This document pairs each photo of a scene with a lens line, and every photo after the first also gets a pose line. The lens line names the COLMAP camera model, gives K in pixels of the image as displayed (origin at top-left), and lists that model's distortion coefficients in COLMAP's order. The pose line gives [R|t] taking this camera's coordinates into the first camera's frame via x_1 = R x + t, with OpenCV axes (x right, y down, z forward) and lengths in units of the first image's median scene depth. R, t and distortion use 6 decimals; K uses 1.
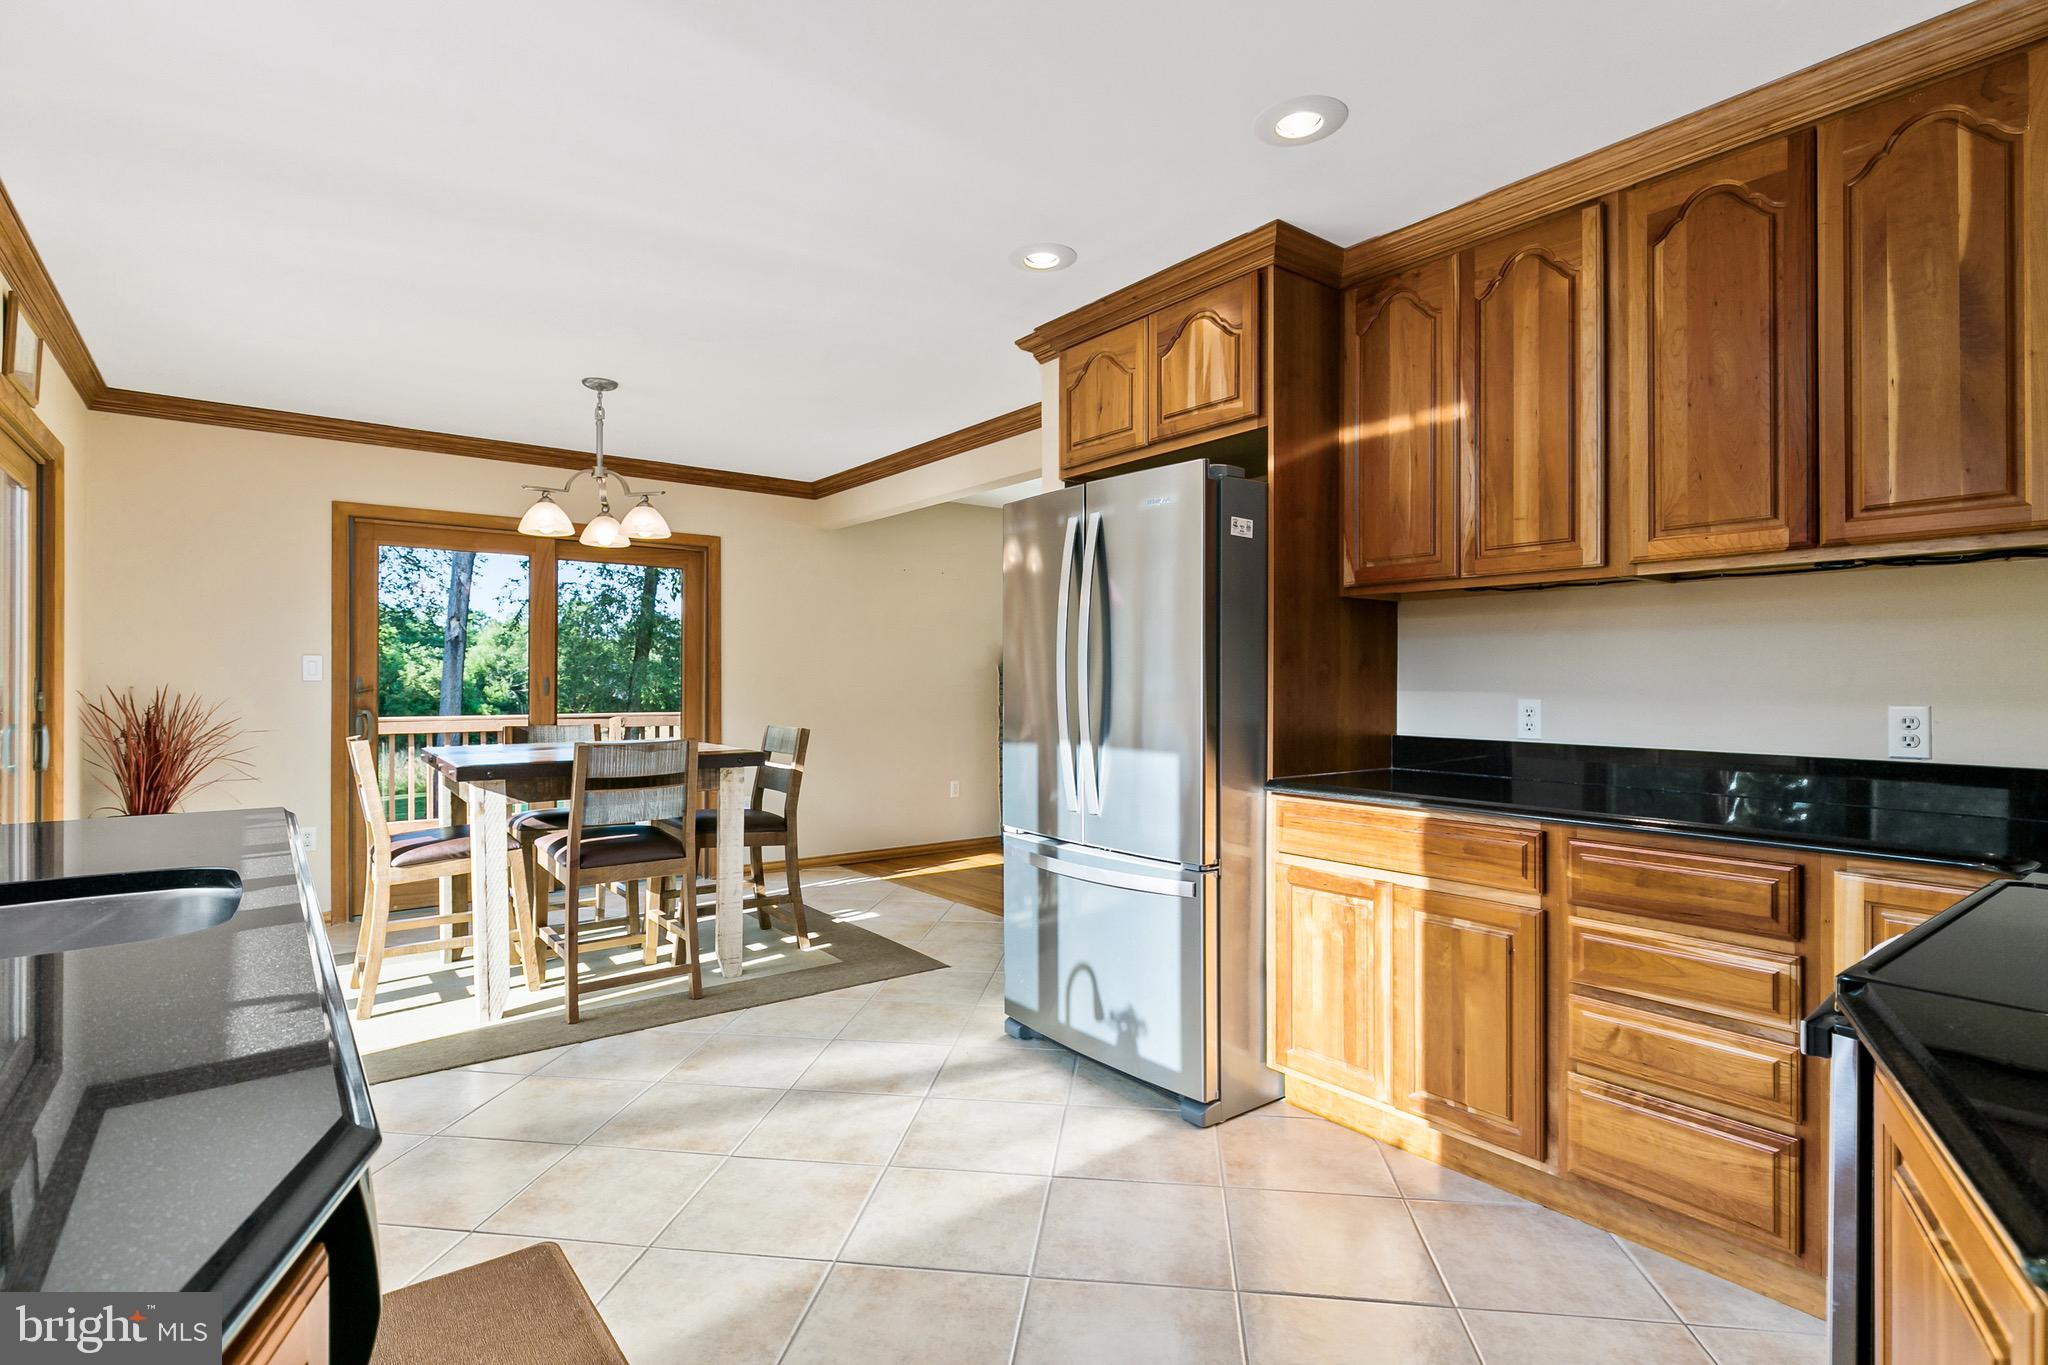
lens RADIAL K [[1005.6, 0, 1024.0], [0, 1005.6, 682.5], [0, 0, 1]] dist [0.002468, 0.000022]
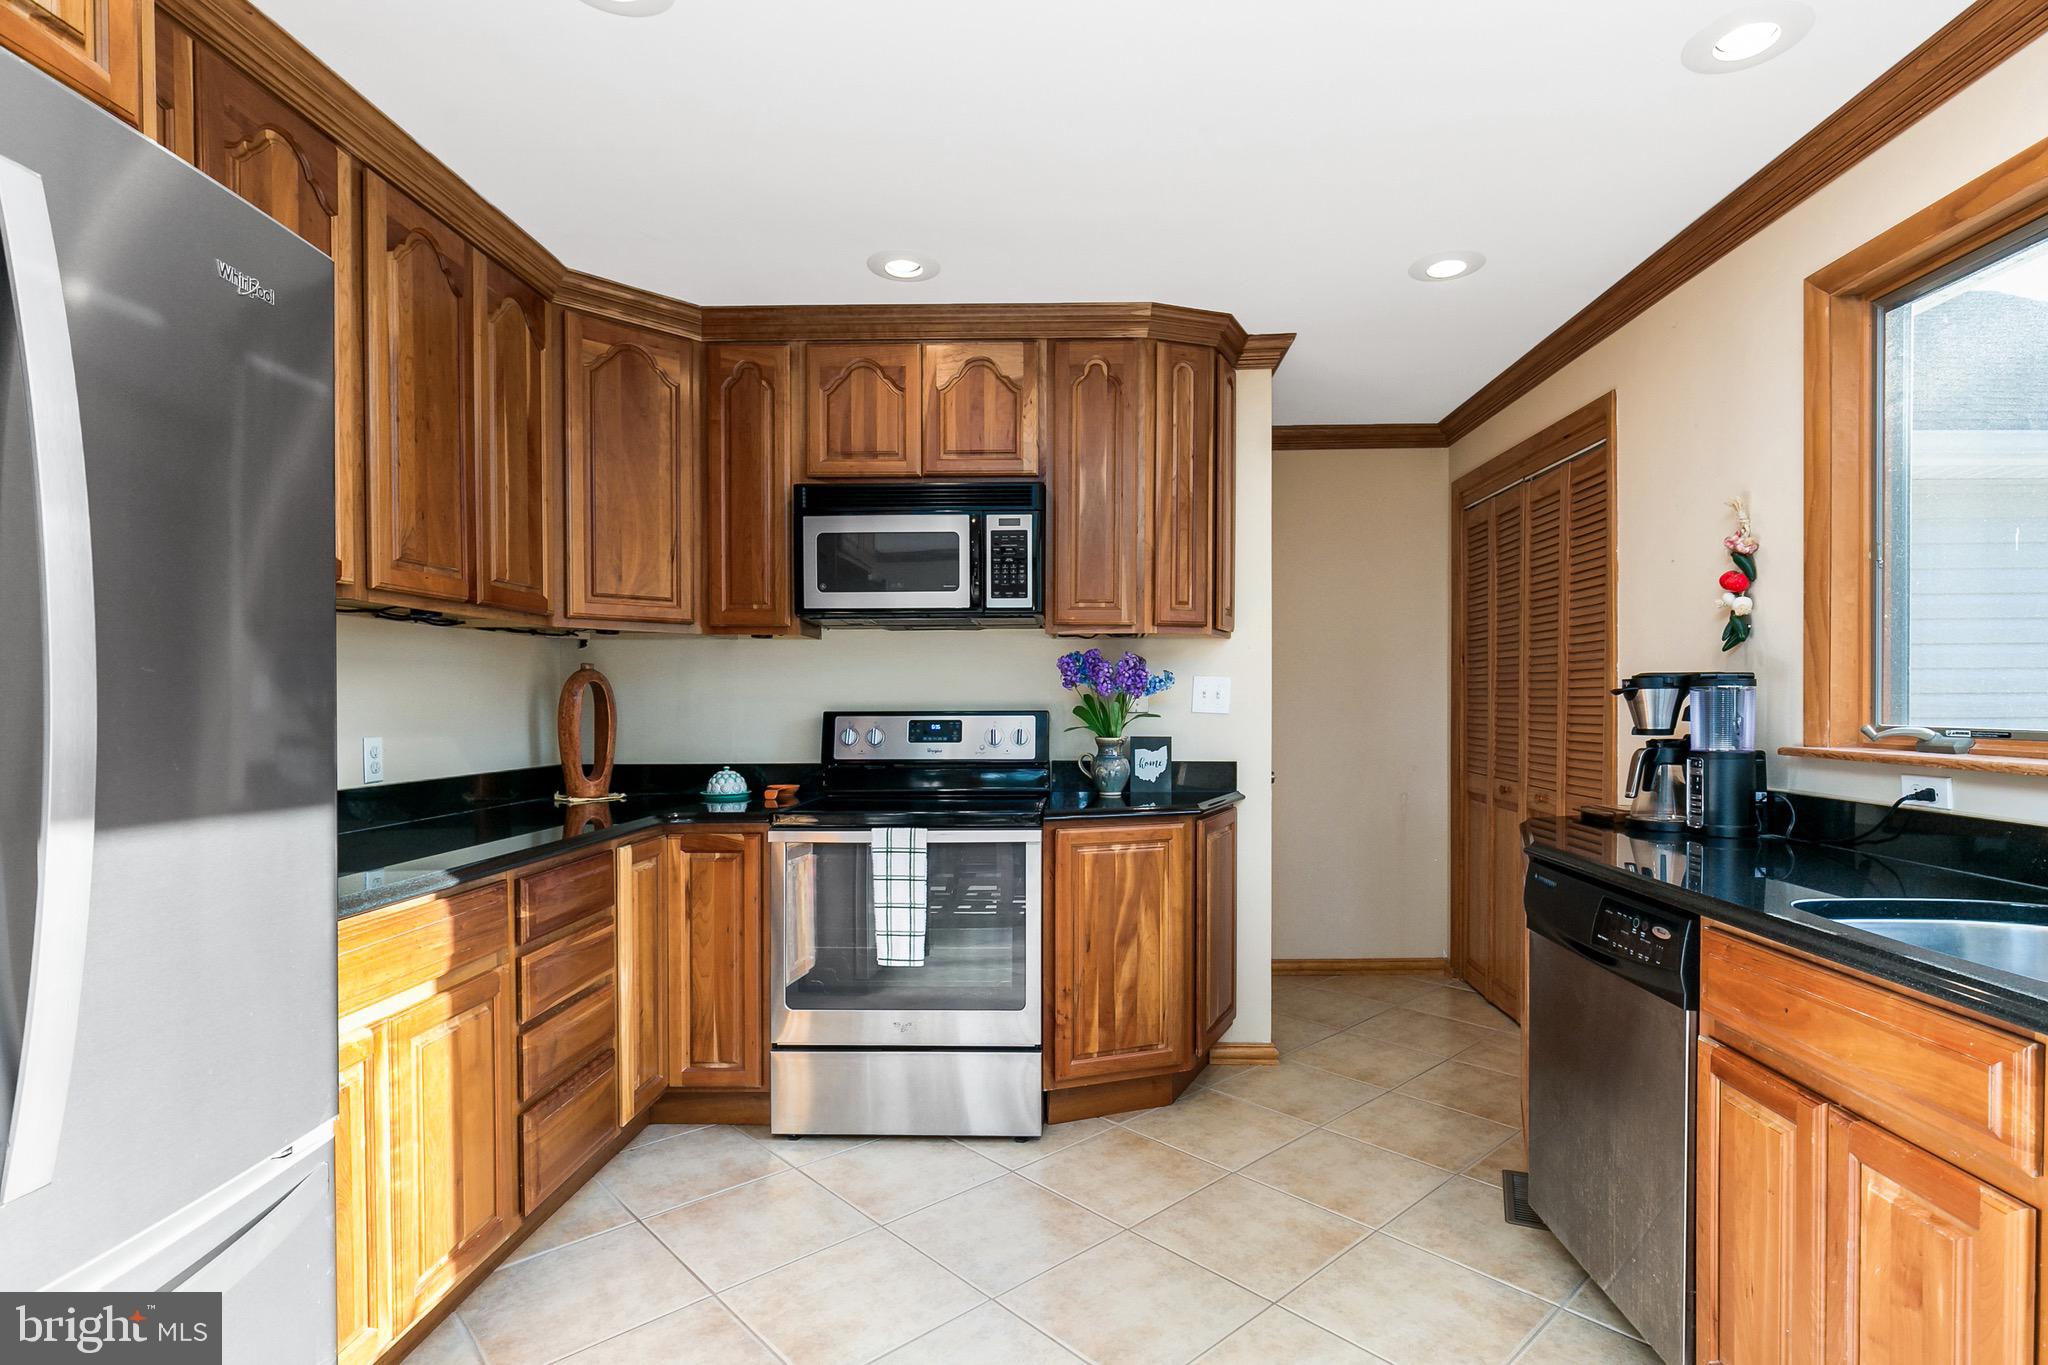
lens RADIAL K [[1004.7, 0, 1053.1], [0, 1004.7, 721.3], [0, 0, 1]] dist [-0.000397, -0.000810]
pose [[-0.782620, -0.014781, 0.622324, -0.426179], [0.004262, 0.999567, 0.029101, -0.021093], [-0.622485, 0.025427, -0.782219, 1.297598]]
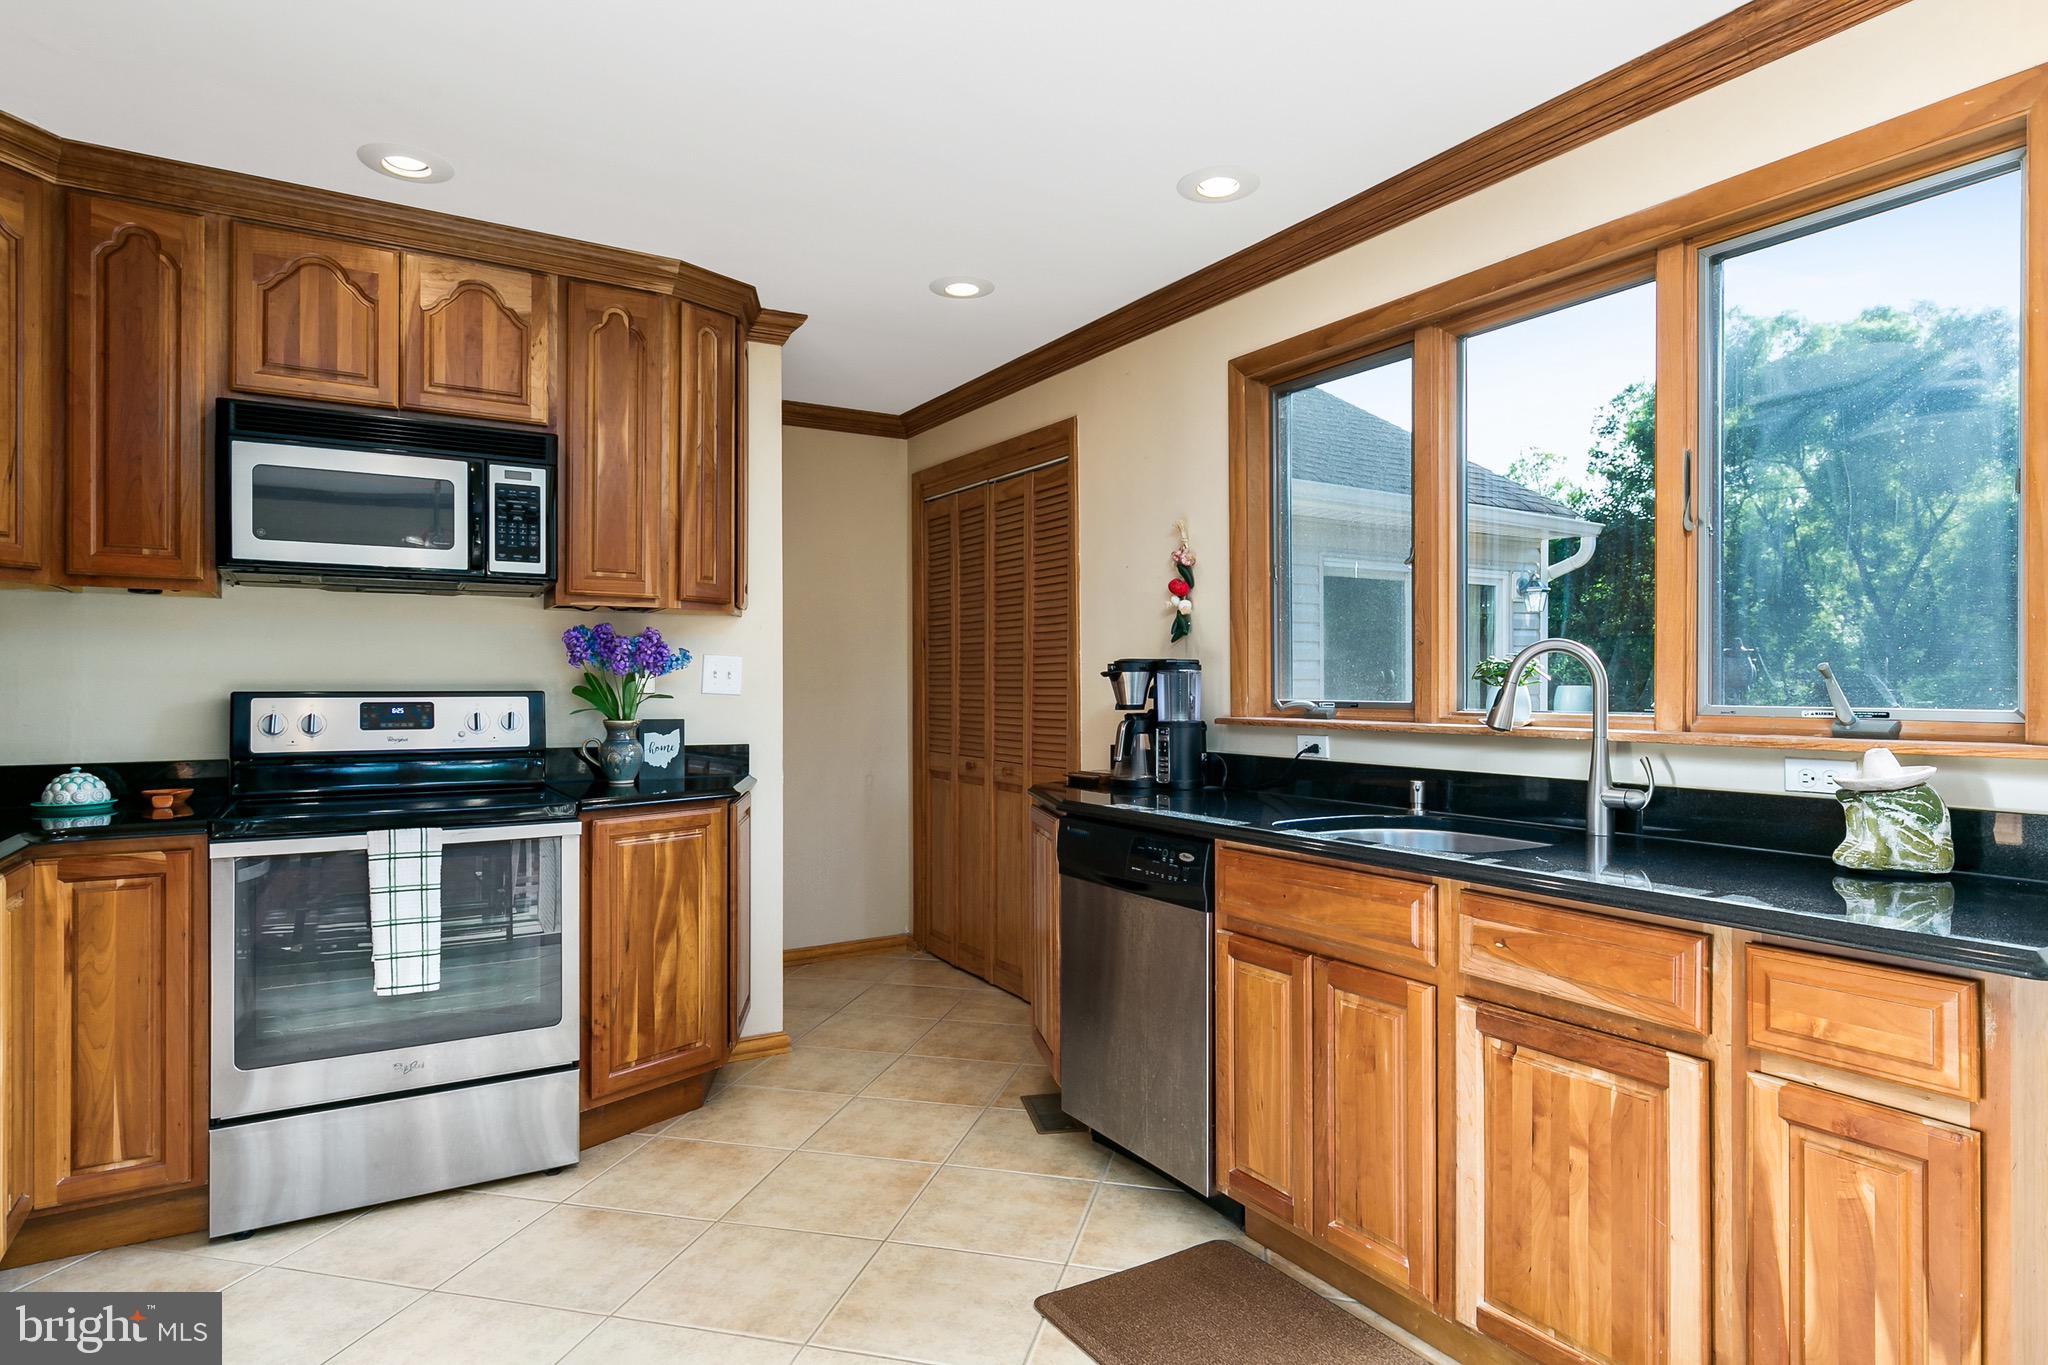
lens RADIAL K [[1145.4, 0, 1022.4], [0, 1145.4, 696.4], [0, 0, 1]] dist [0.000524, -0.001727]
pose [[-0.995405, -0.005185, 0.095609, -0.270095], [-0.003672, 0.999865, 0.015994, -0.013484], [-0.095679, 0.015569, -0.995290, 1.544911]]
